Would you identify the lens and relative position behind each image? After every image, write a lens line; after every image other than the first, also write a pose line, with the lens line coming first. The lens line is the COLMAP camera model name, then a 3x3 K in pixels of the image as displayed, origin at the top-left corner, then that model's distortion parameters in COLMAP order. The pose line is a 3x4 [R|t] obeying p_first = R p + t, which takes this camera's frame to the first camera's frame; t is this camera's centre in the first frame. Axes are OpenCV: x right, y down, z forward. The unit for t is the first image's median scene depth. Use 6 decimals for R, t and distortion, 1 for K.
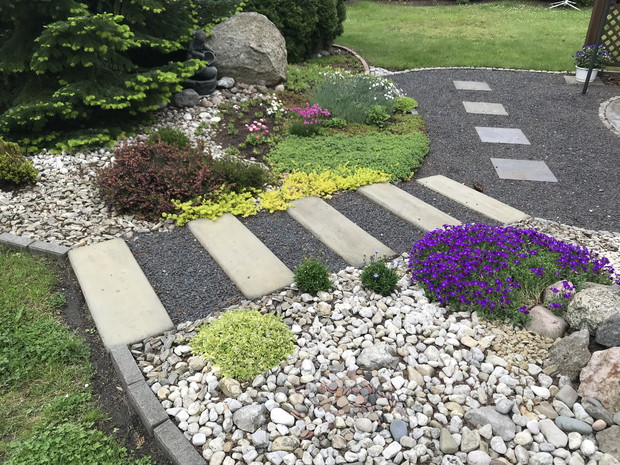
lens RADIAL K [[525.0, 0, 308.3], [0, 525.0, 232.0], [0, 0, 1]] dist [0.045650, -0.033646]
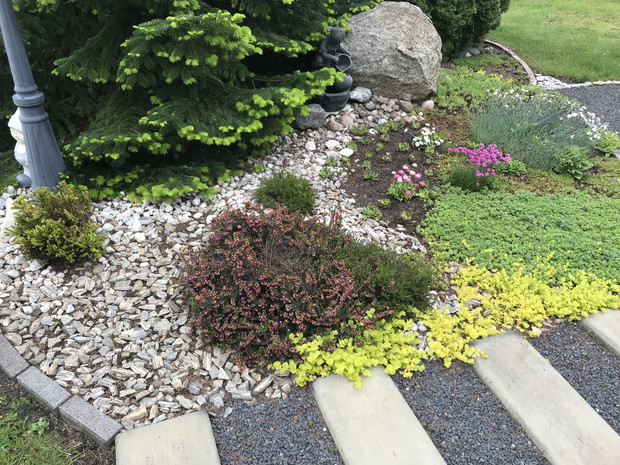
lens RADIAL K [[525.0, 0, 306.8], [0, 525.0, 233.4], [0, 0, 1]] dist [0.045650, -0.033646]
pose [[0.979803, 0.117650, -0.161691, -0.123422], [-0.110310, 0.992447, 0.053681, -0.167736], [0.166785, -0.034761, 0.985380, 0.321883]]
